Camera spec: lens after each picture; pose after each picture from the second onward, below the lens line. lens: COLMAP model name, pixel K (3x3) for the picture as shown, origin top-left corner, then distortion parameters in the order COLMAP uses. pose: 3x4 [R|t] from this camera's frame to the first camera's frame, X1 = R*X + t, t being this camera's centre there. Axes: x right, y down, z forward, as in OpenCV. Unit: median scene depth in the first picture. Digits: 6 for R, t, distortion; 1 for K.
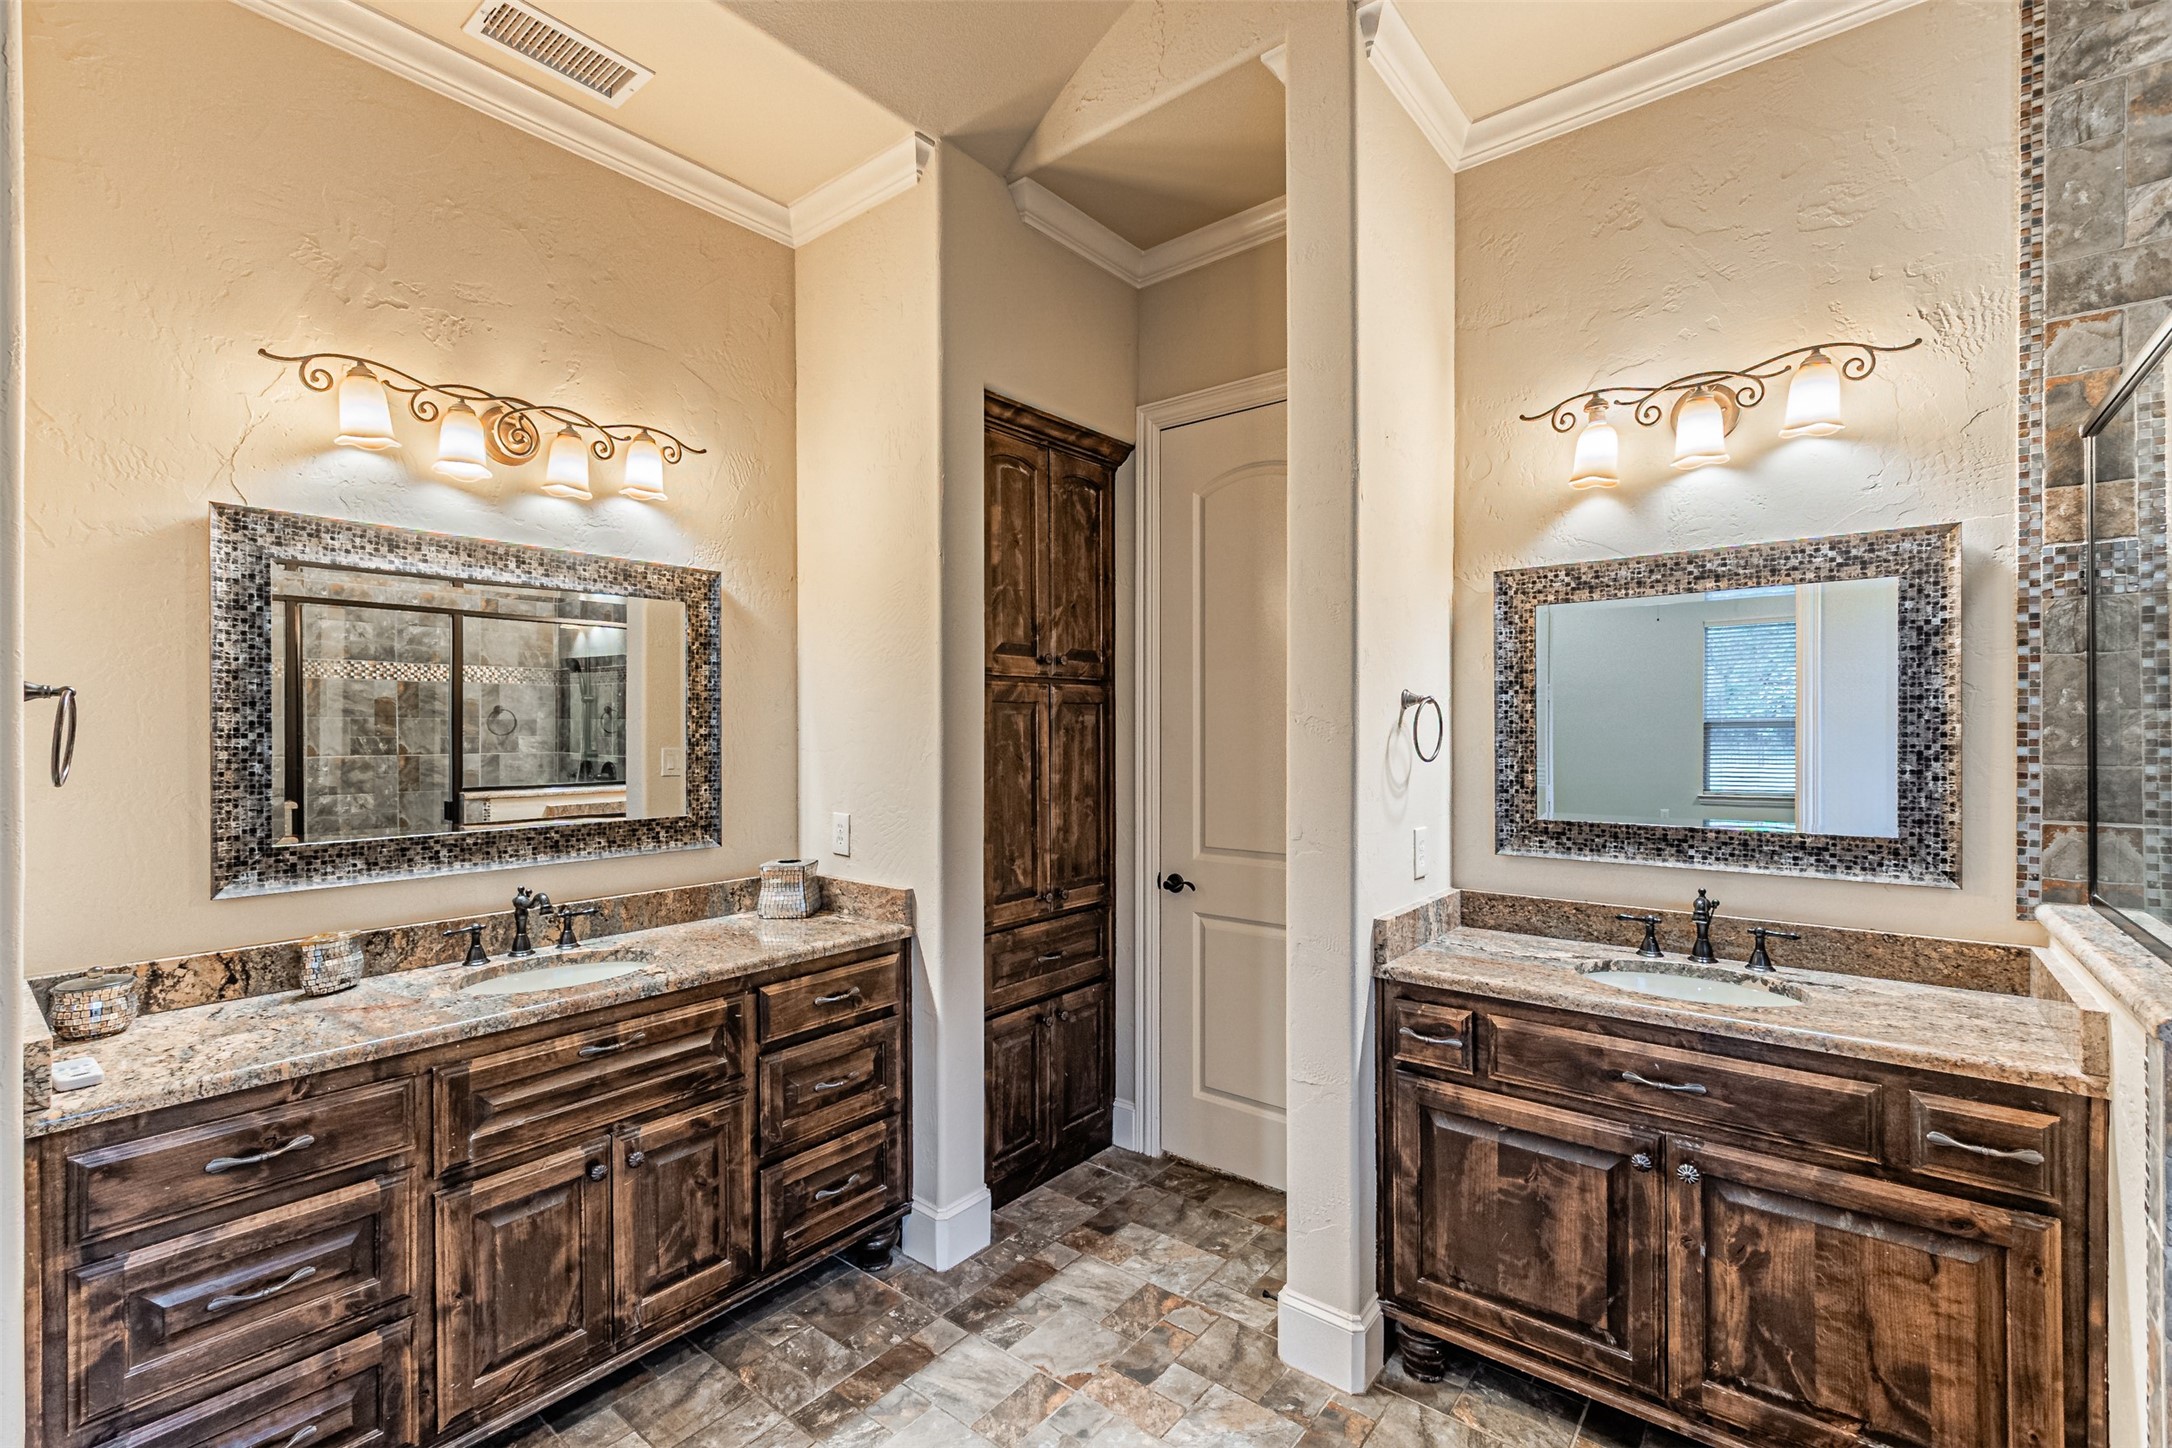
lens RADIAL K [[935.8, 0, 1089.6], [0, 935.8, 737.0], [0, 0, 1]] dist [0.010518, -0.003470]
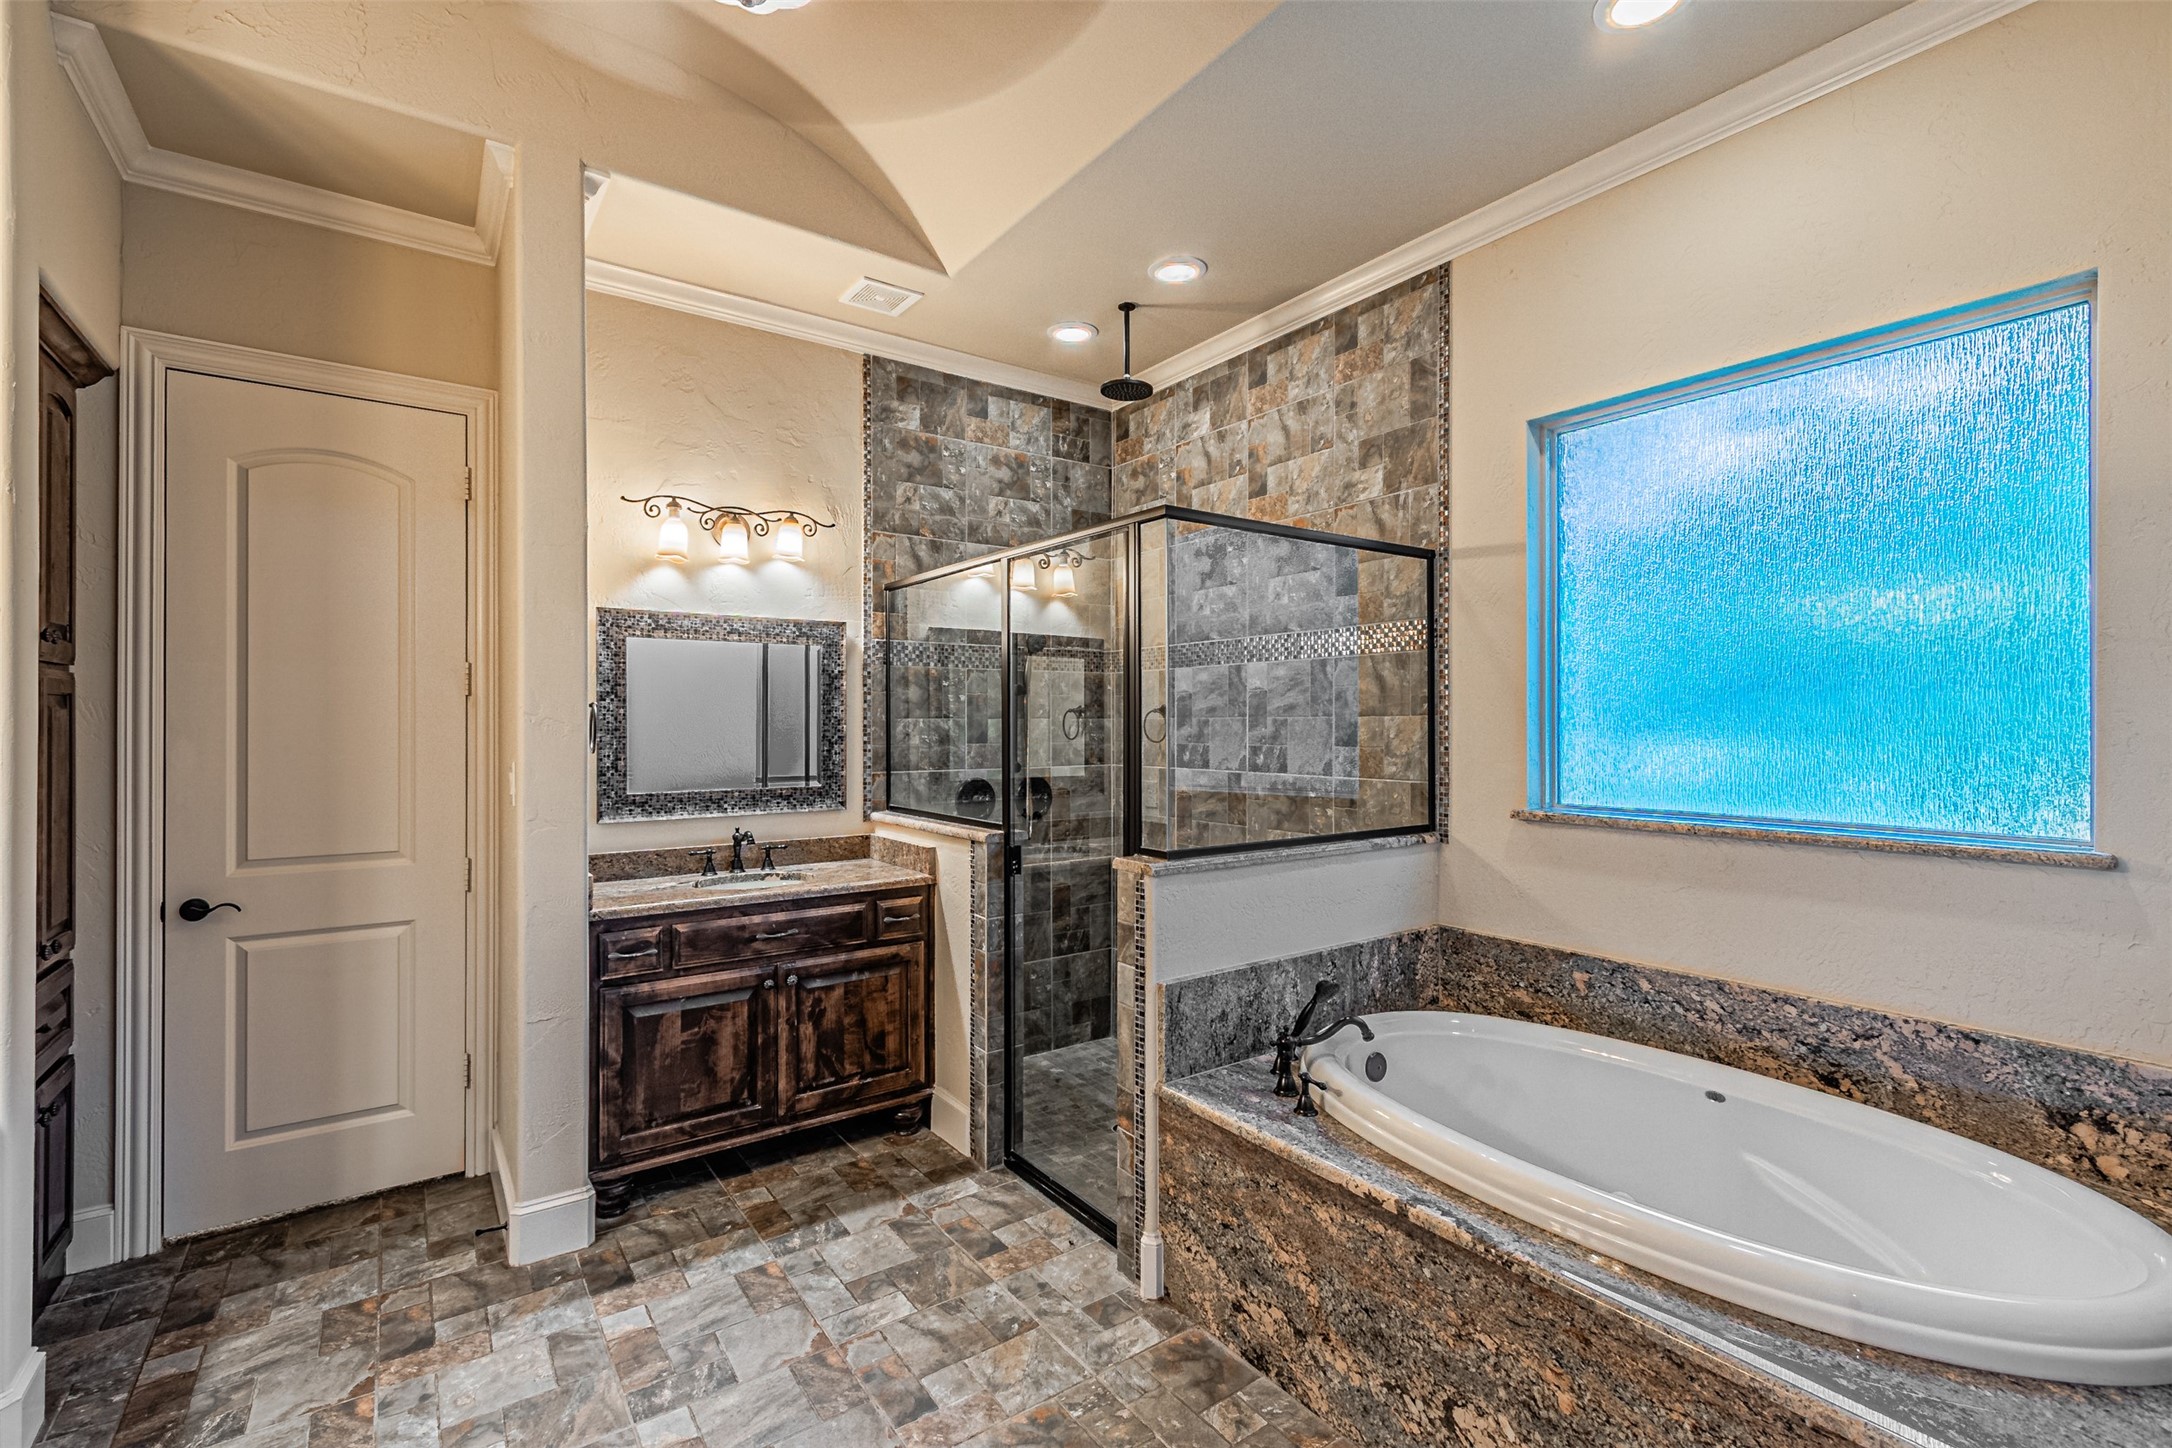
lens RADIAL K [[935.8, 0, 1067.2], [0, 935.8, 722.6], [0, 0, 1]] dist [0.010518, -0.003470]
pose [[0.285400, 0.006442, 0.958387, -0.782361], [0.008686, 0.999919, -0.009308, 0.002992], [-0.958369, 0.010981, 0.285321, 0.002375]]
